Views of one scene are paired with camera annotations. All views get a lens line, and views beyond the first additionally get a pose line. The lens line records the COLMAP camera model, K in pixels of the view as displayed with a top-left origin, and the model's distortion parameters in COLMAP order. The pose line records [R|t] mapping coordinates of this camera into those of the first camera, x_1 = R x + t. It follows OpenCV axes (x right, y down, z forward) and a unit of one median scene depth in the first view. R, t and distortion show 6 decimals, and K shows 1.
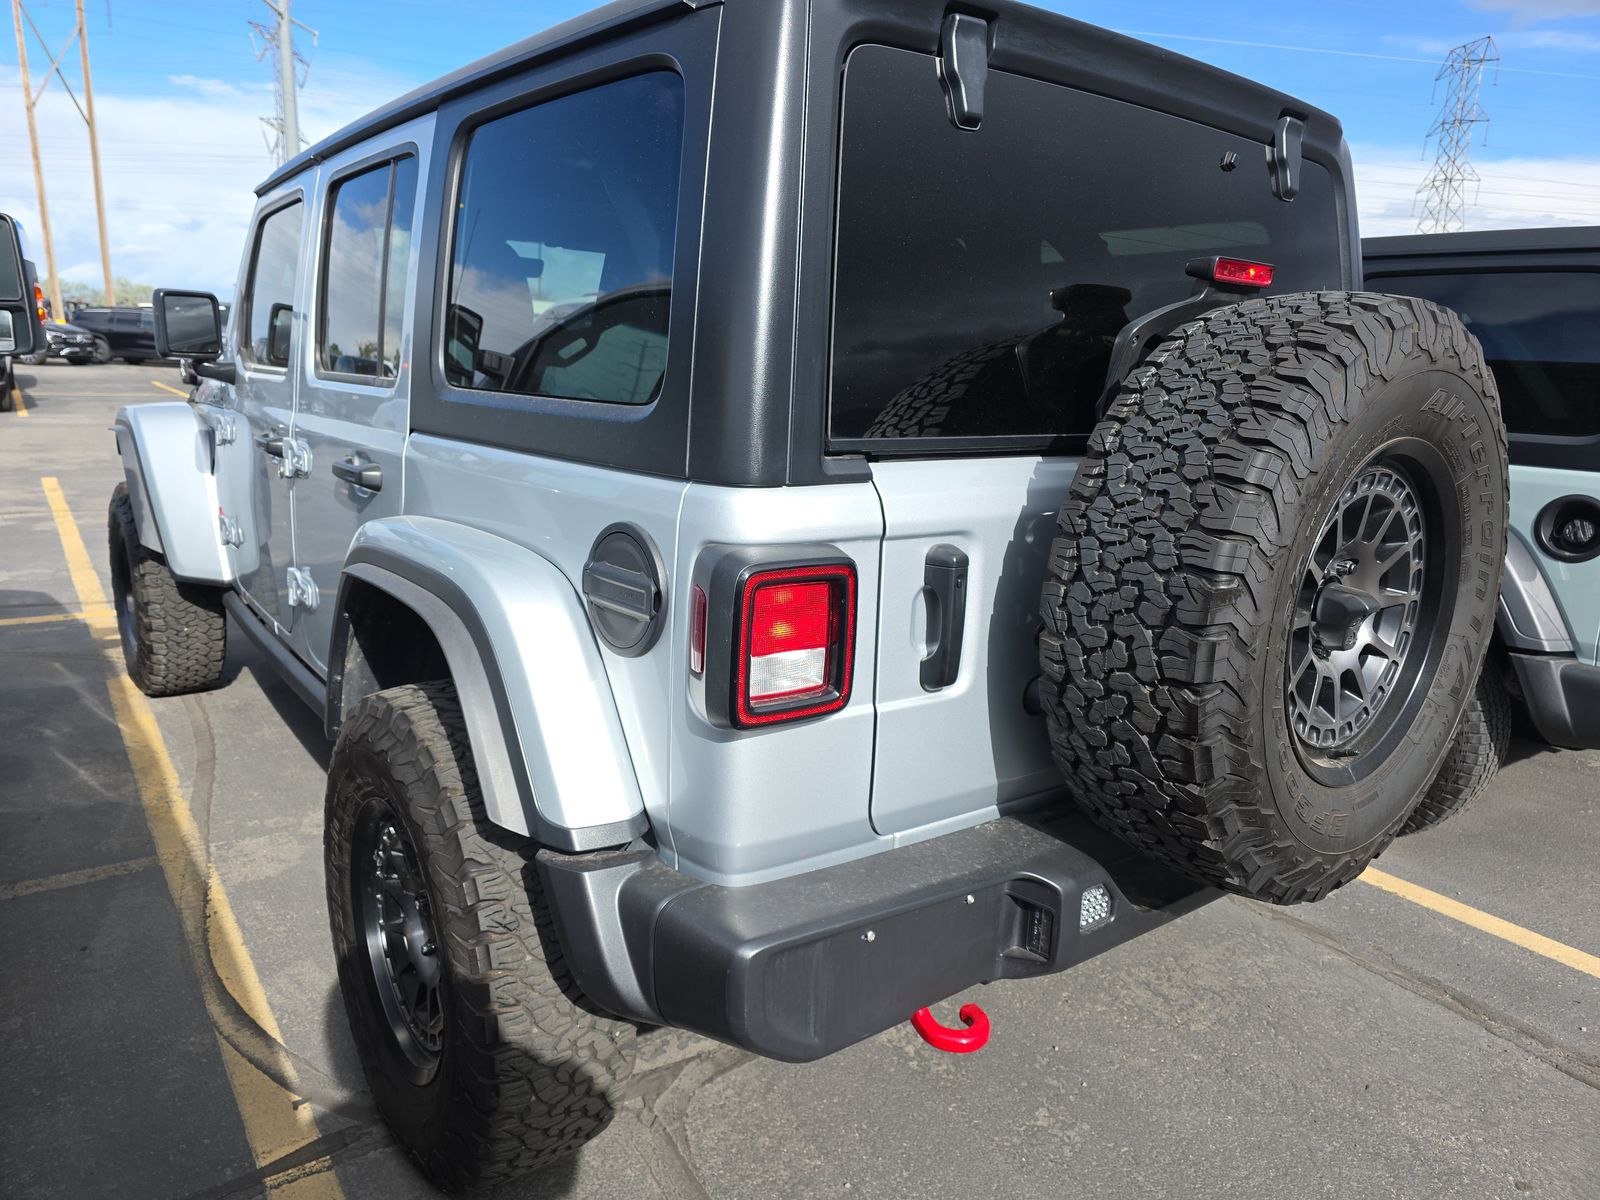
lens RADIAL K [[1135.8, 0, 800.0], [0, 1135.8, 600.0], [0, 0, 1]] dist [0.004034, -0.003155]
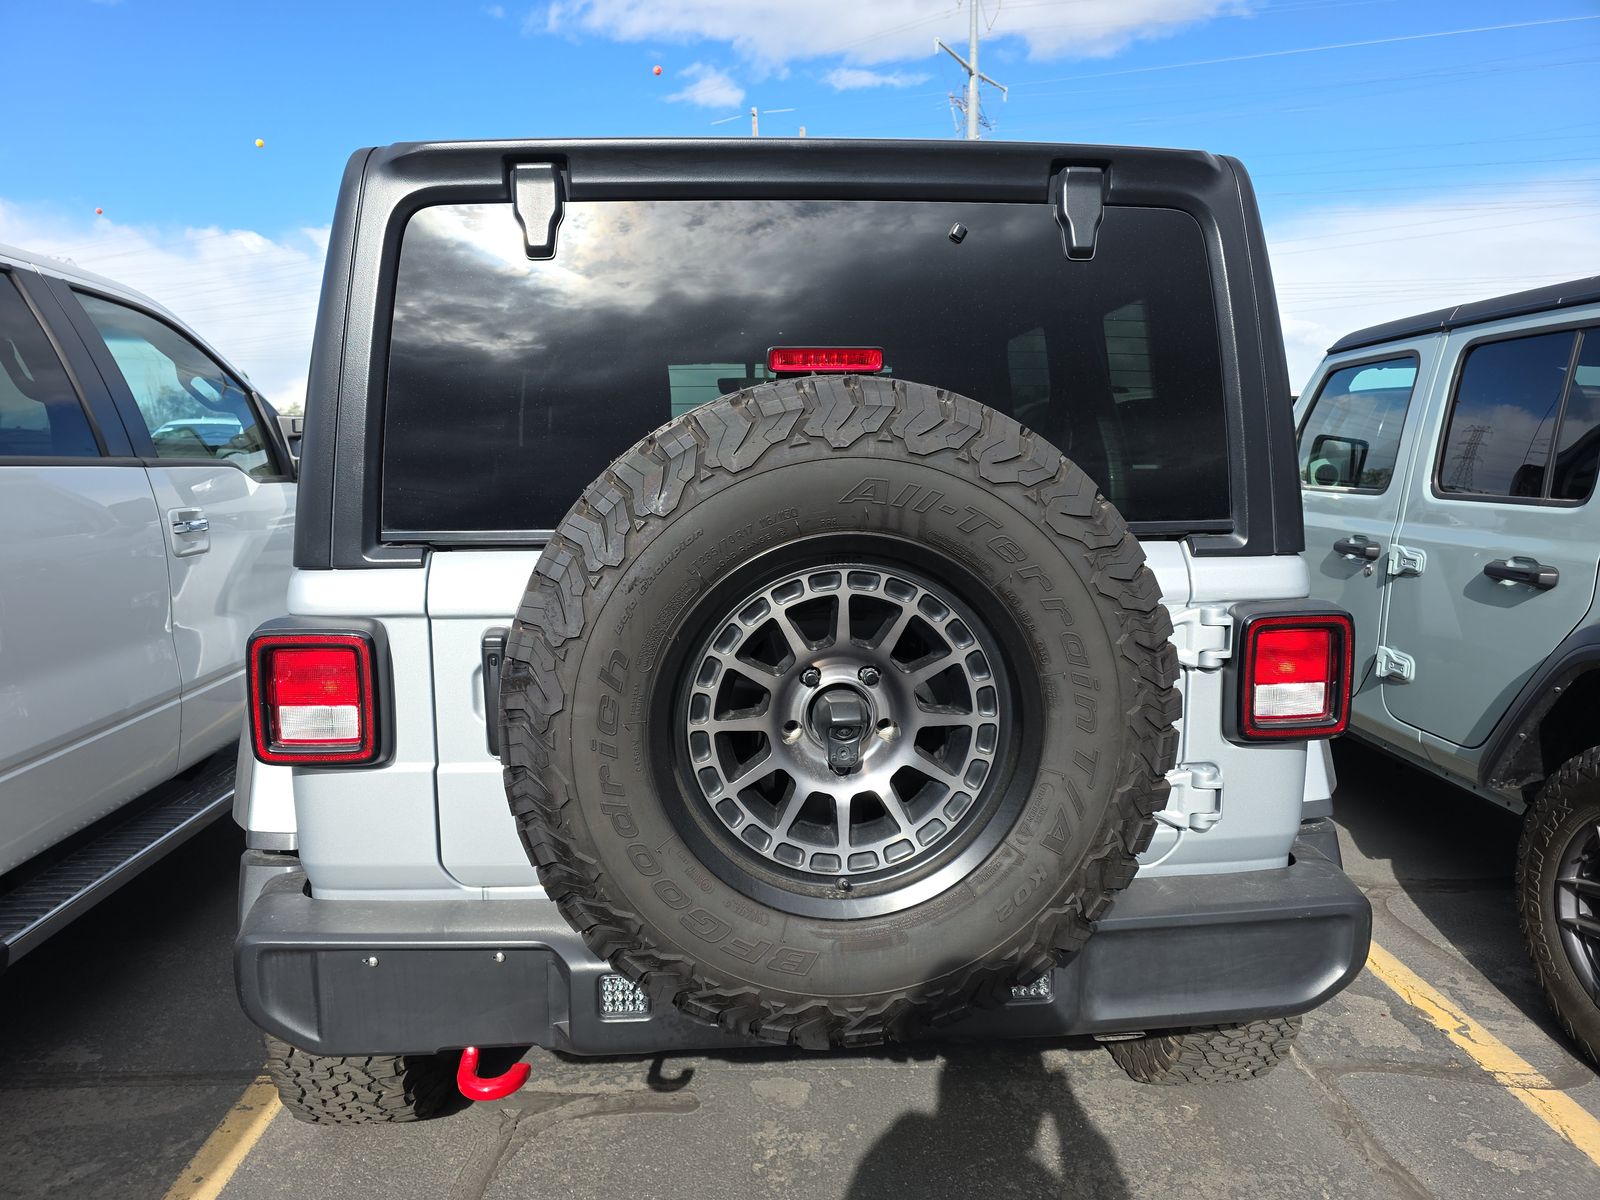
lens RADIAL K [[1135.8, 0, 800.0], [0, 1135.8, 600.0], [0, 0, 1]] dist [0.004034, -0.003155]
pose [[0.830802, 0.033803, -0.555540, 1.007157], [-0.078476, 0.995297, -0.056800, -0.036076], [0.551007, 0.090786, 0.829547, 0.249317]]
